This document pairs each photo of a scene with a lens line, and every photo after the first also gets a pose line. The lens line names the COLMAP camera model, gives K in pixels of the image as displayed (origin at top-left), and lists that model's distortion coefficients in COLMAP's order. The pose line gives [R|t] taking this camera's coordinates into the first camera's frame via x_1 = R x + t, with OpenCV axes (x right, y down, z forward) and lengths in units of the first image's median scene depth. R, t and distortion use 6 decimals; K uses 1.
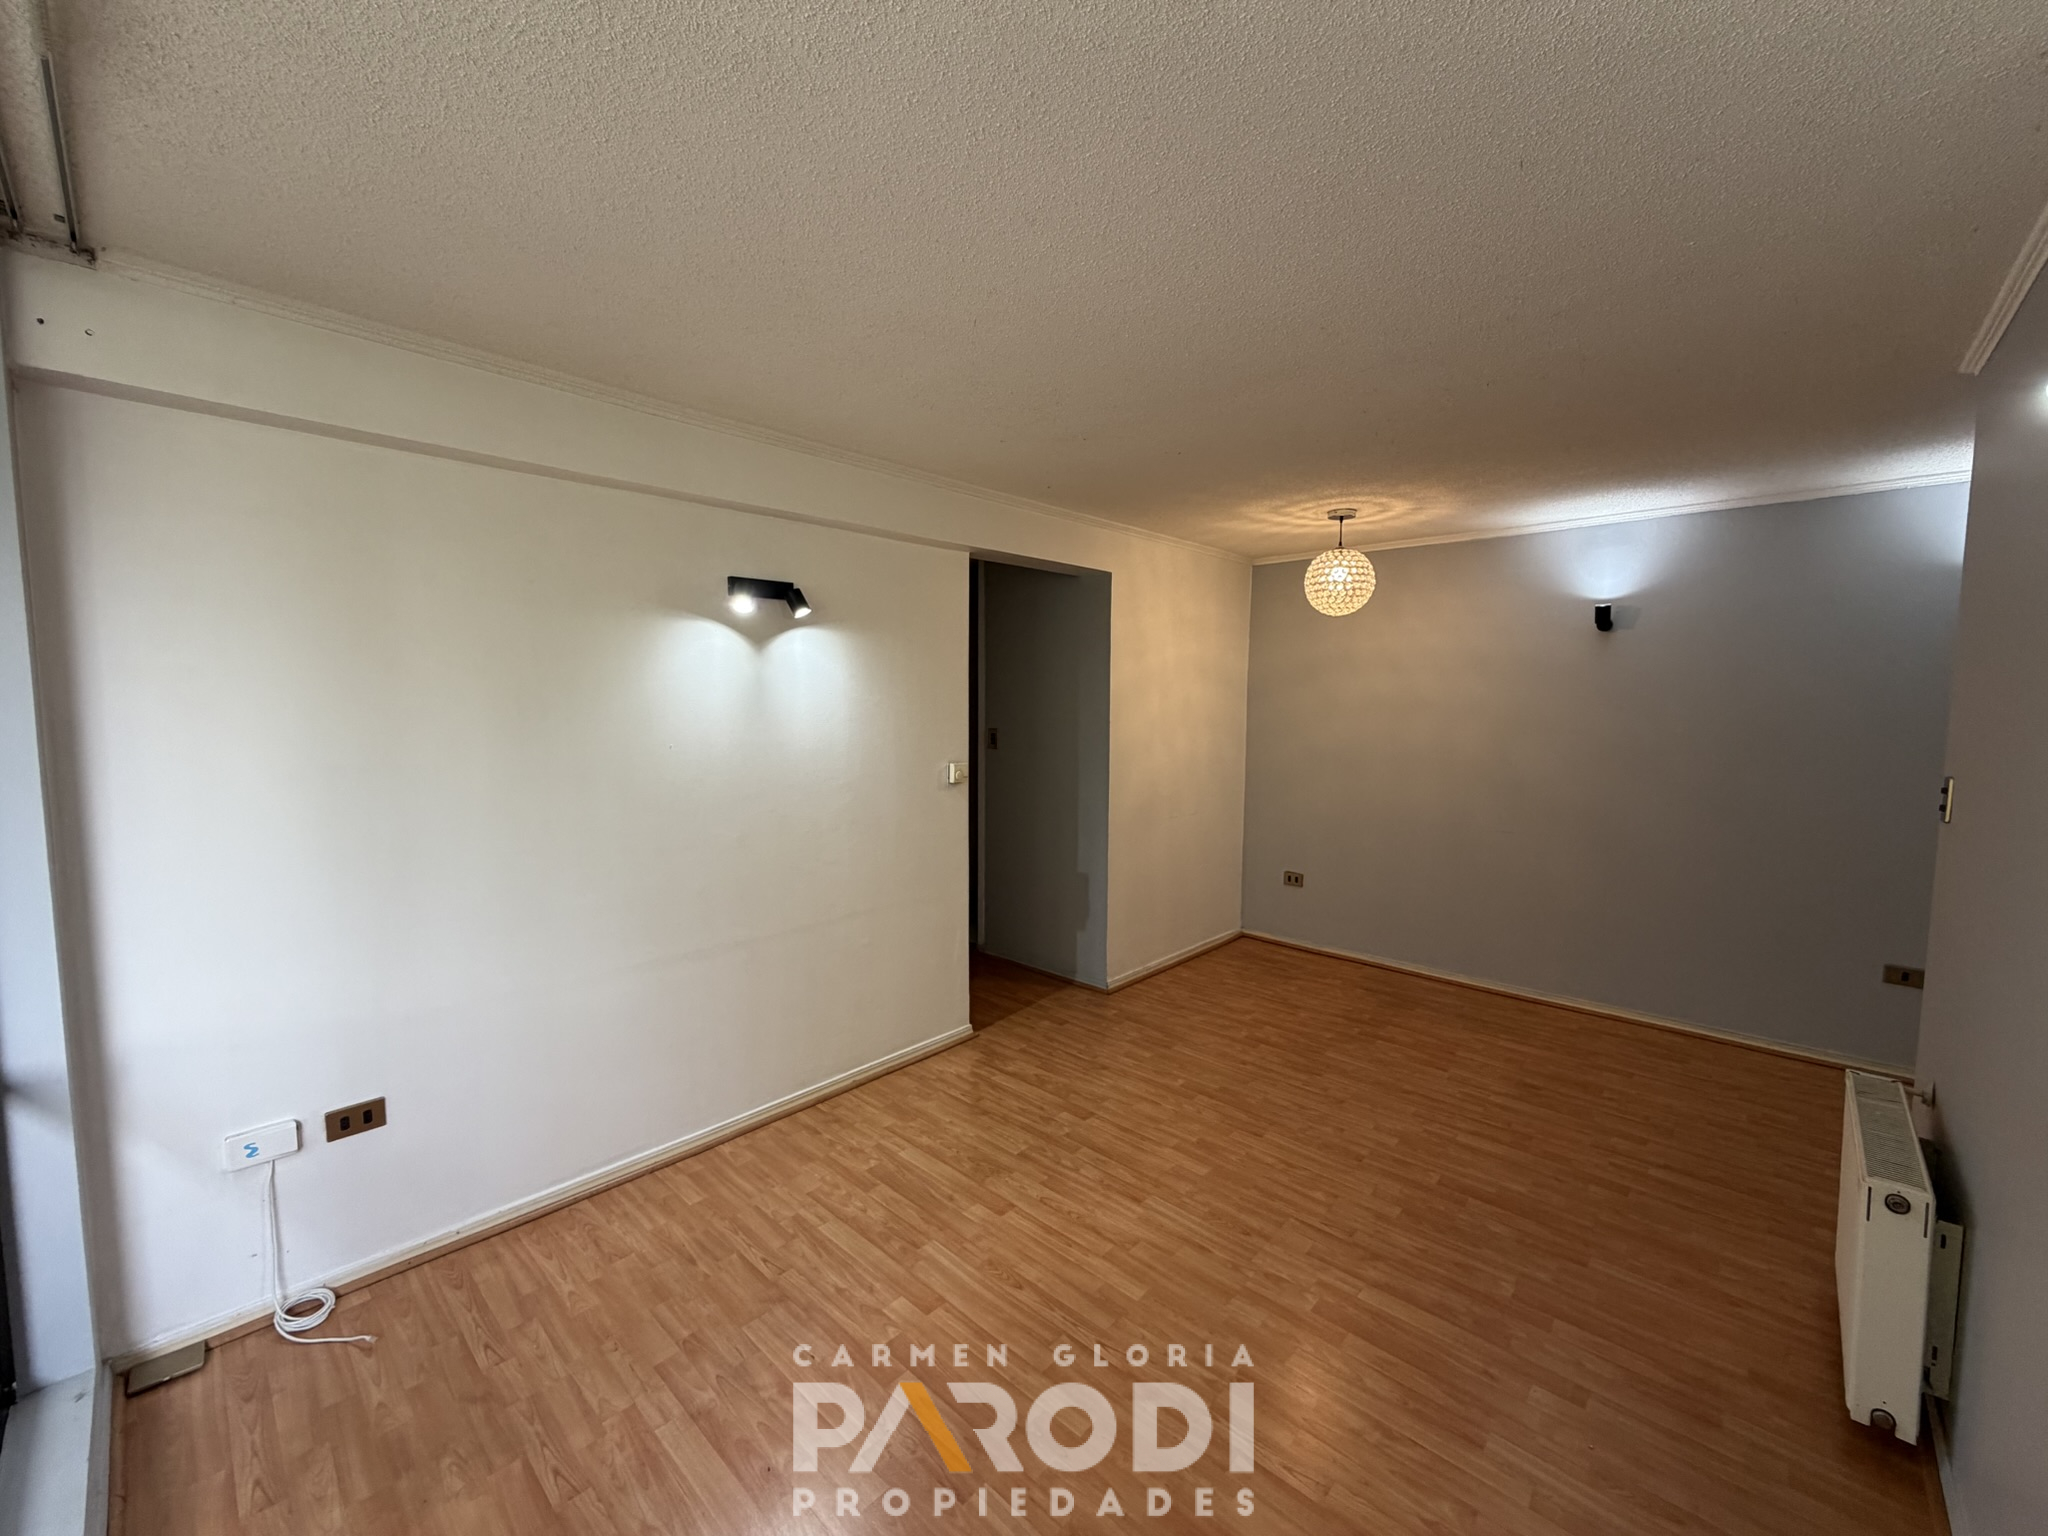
lens RADIAL K [[814.3, 0, 1019.5], [0, 814.3, 764.2], [0, 0, 1]] dist [-0.001131, 0.000275]
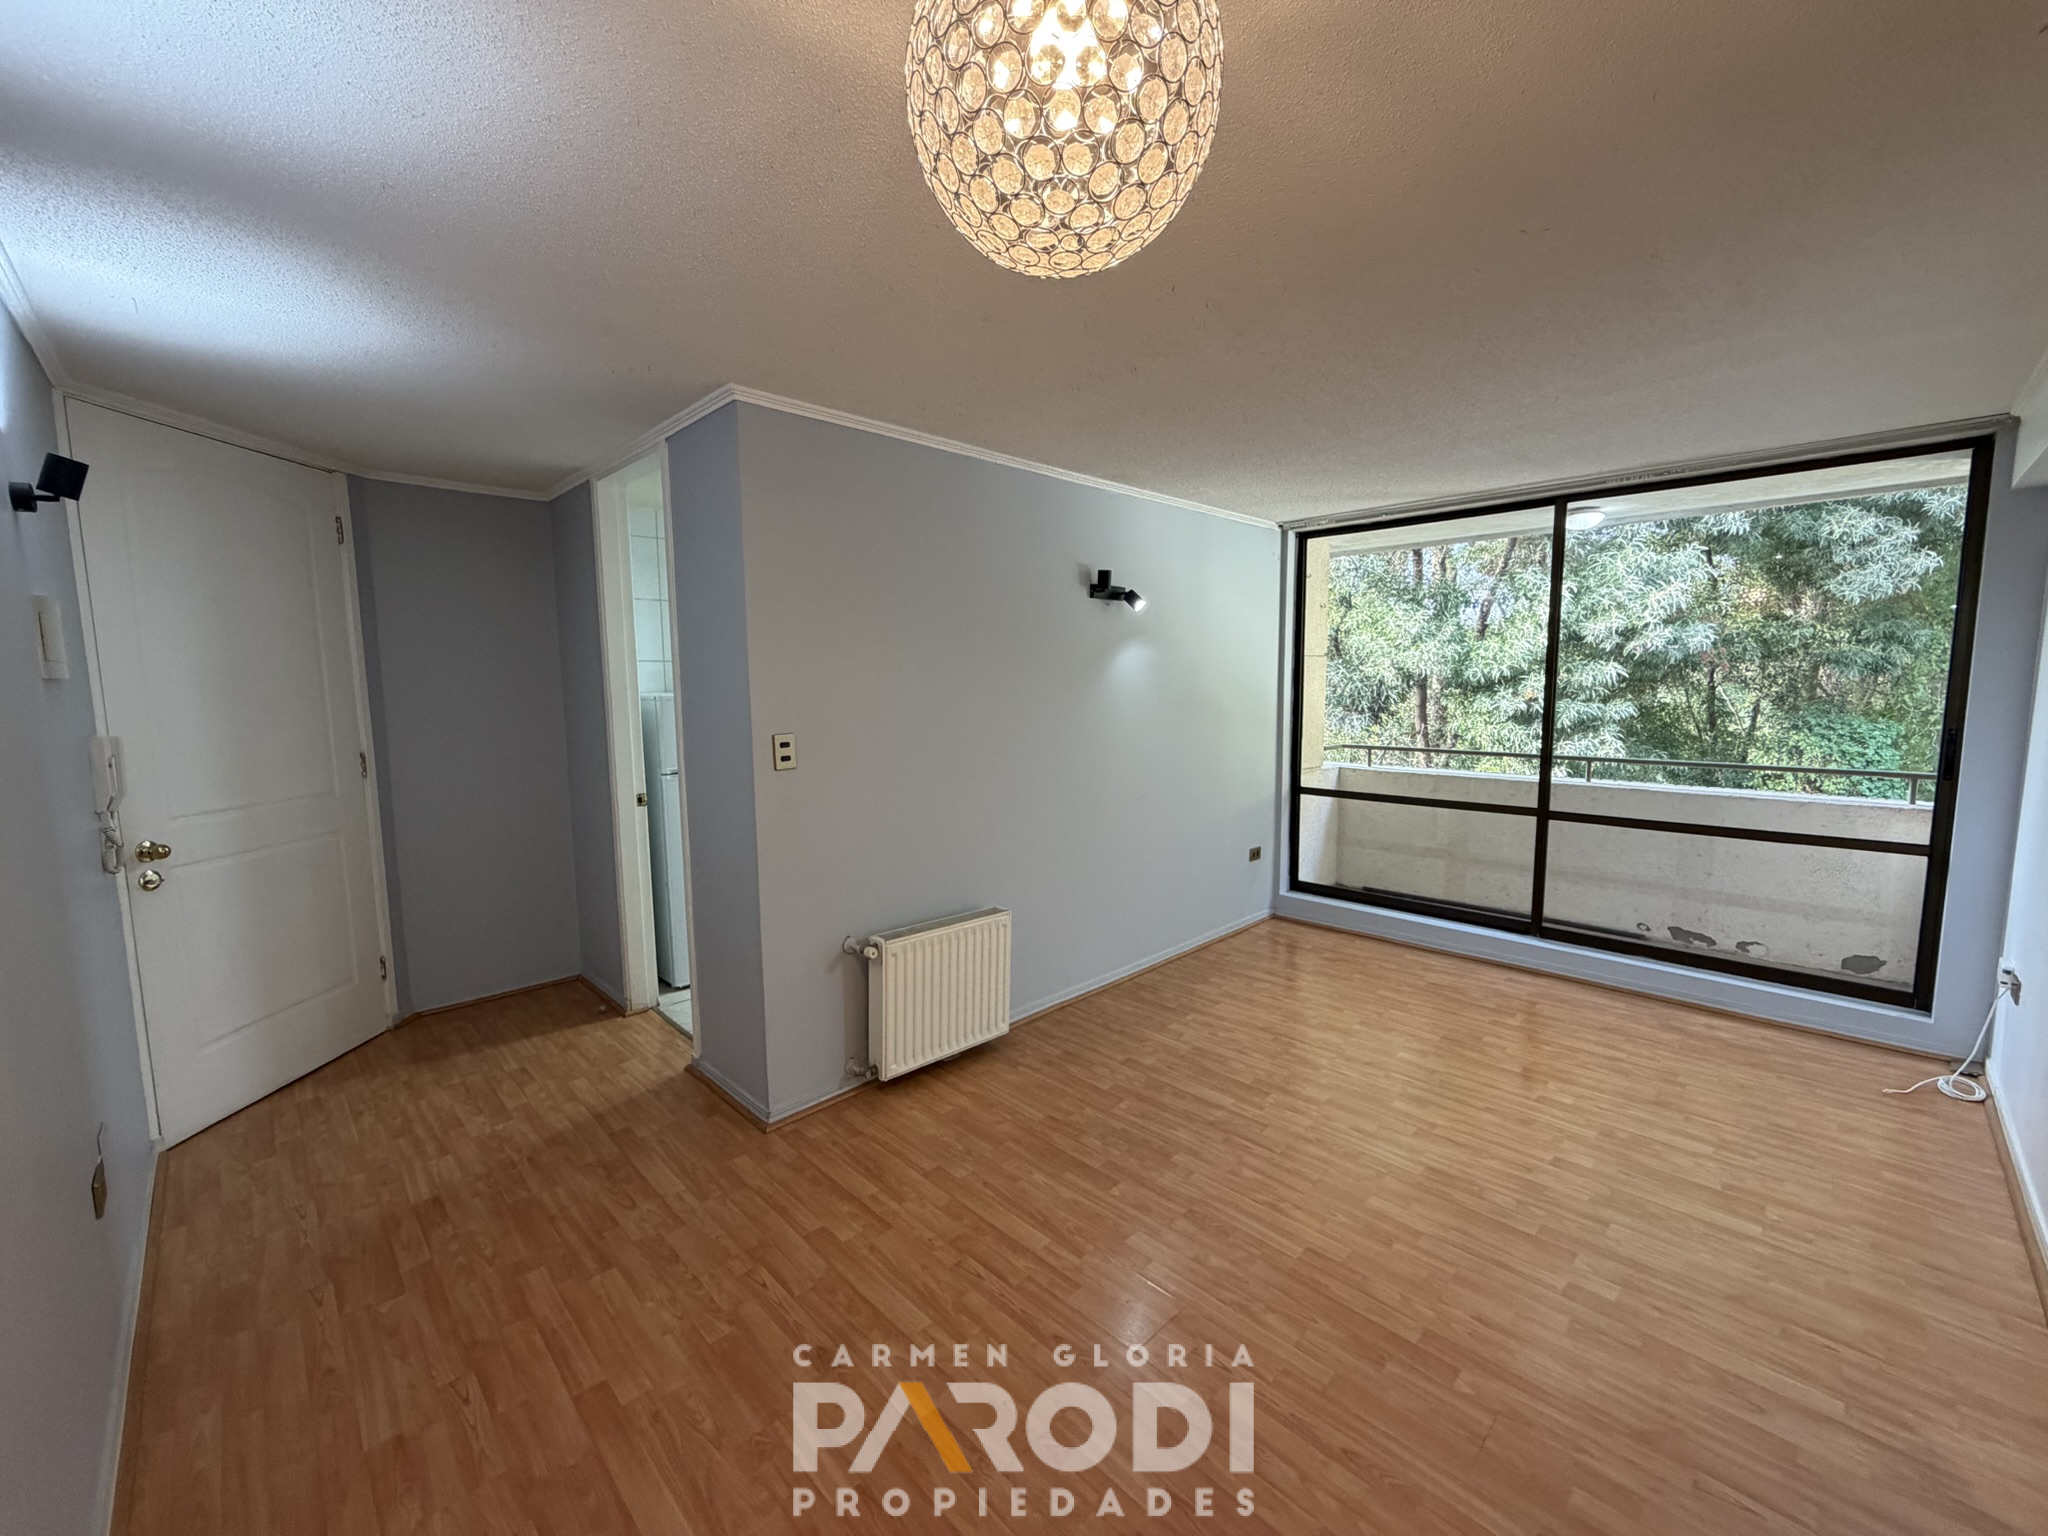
lens RADIAL K [[814.3, 0, 1020.2], [0, 814.3, 758.2], [0, 0, 1]] dist [-0.001131, 0.000275]
pose [[-0.999048, 0.001795, 0.043591, 0.481953], [0.009324, 0.984853, 0.173139, -0.112994], [-0.042620, 0.173381, -0.983932, 1.523355]]
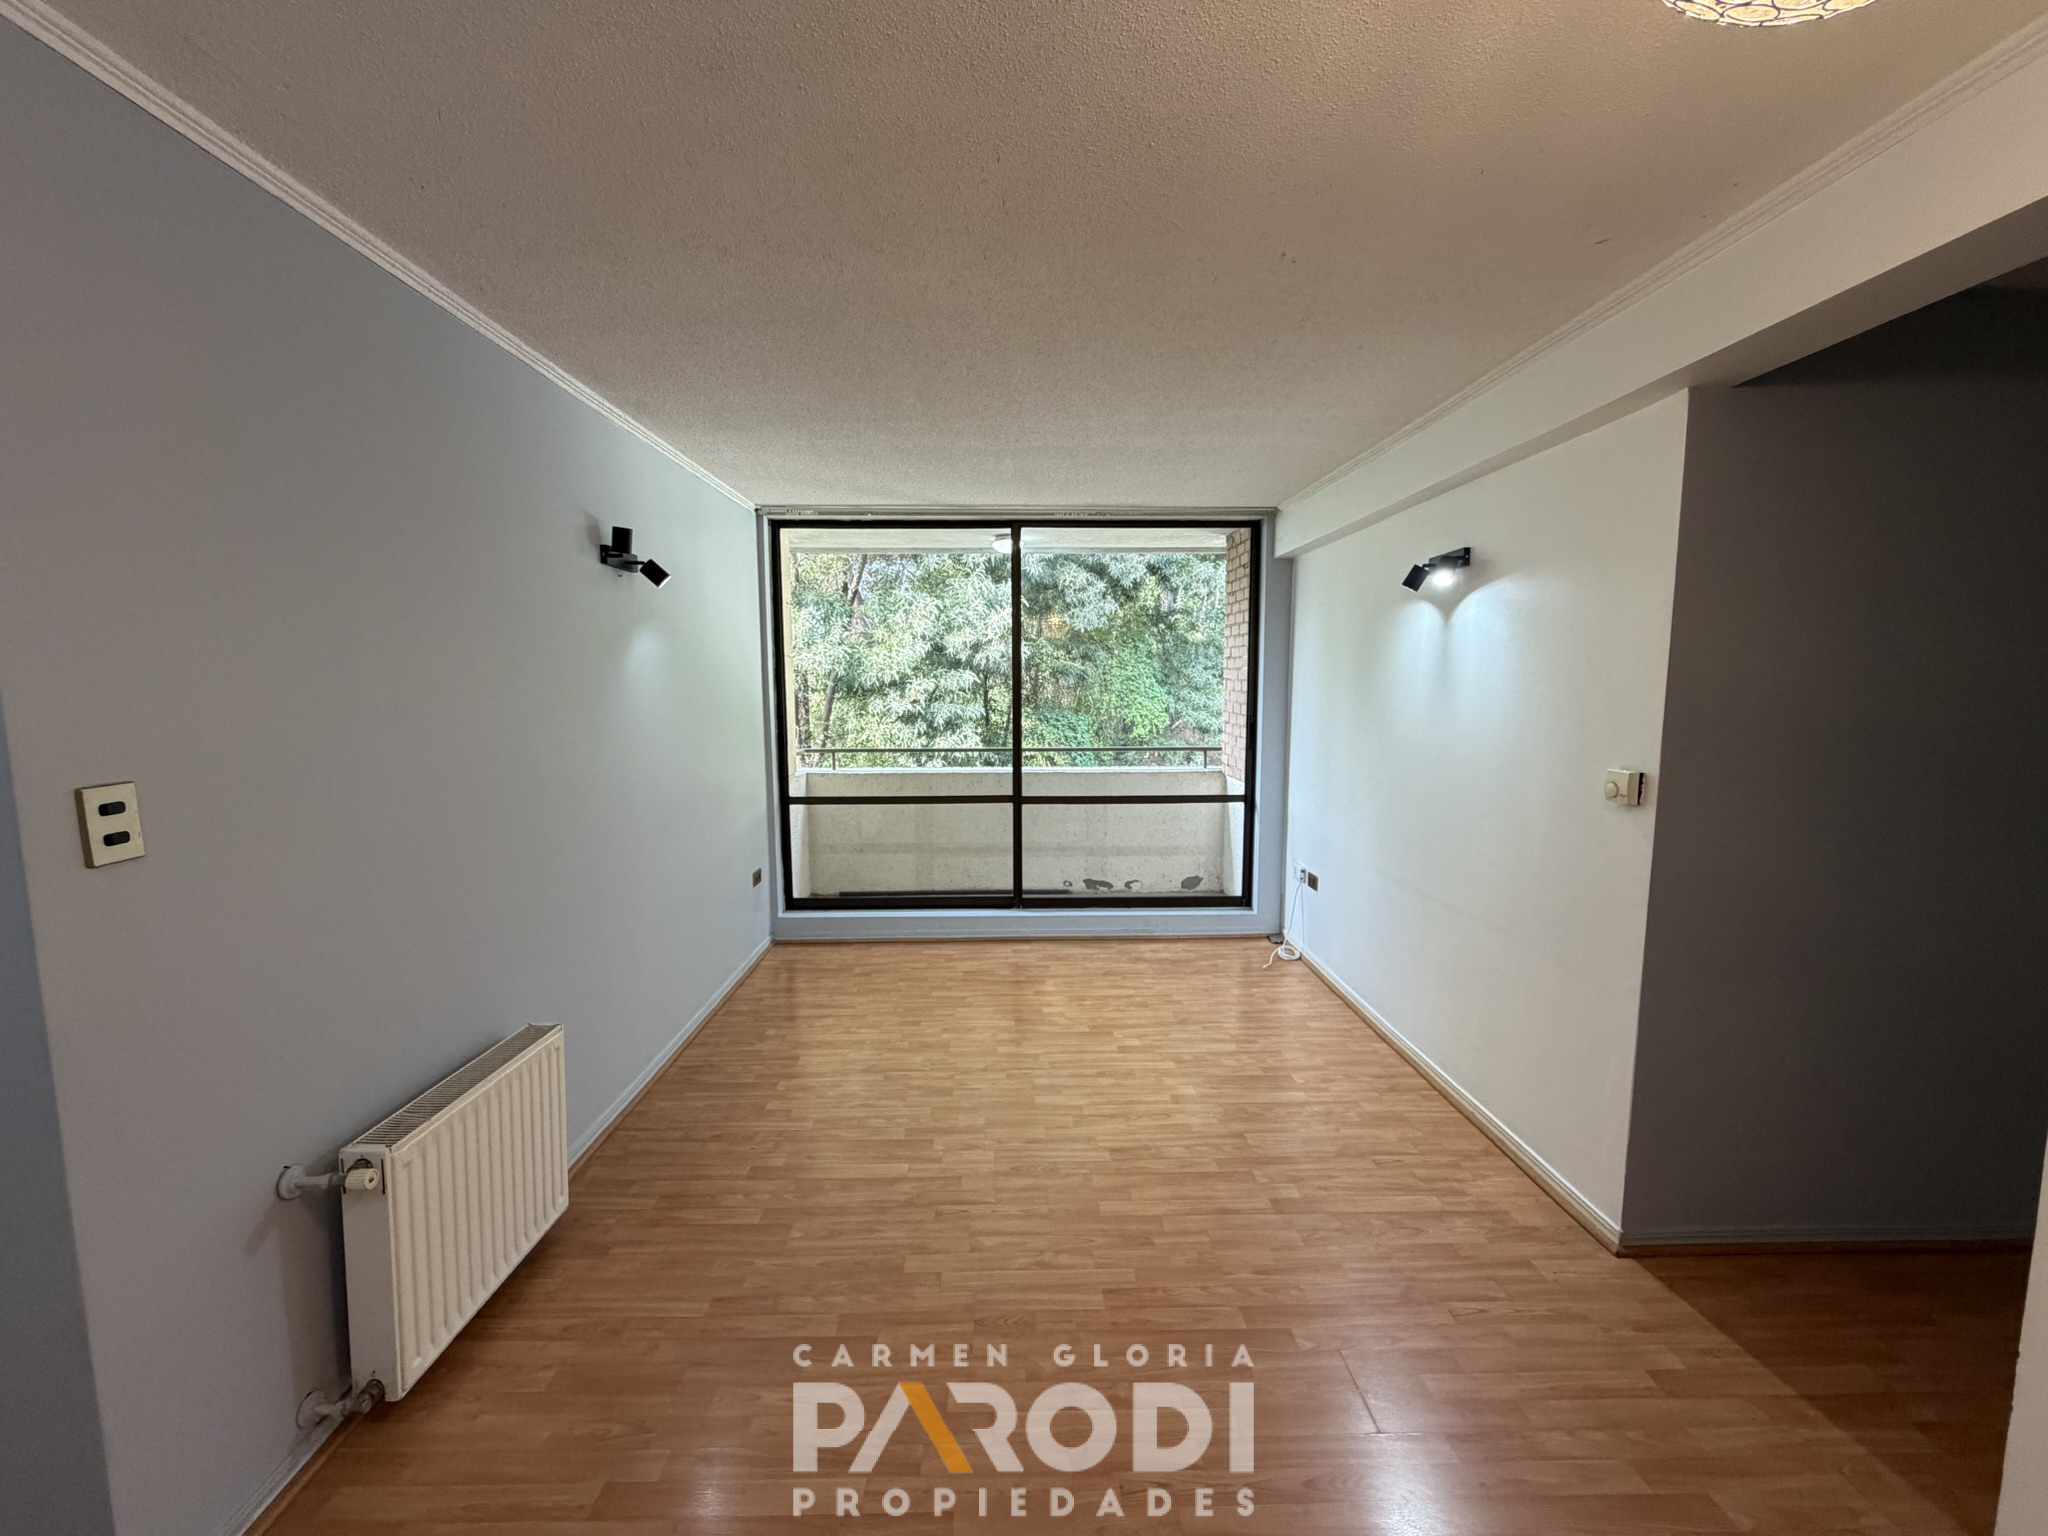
lens RADIAL K [[814.3, 0, 1020.0], [0, 814.3, 760.5], [0, 0, 1]] dist [-0.001131, 0.000275]
pose [[-0.716754, 0.066503, -0.694148, 0.728905], [-0.052766, 0.987416, 0.149083, -0.082634], [0.695327, 0.143483, -0.704225, 1.249943]]
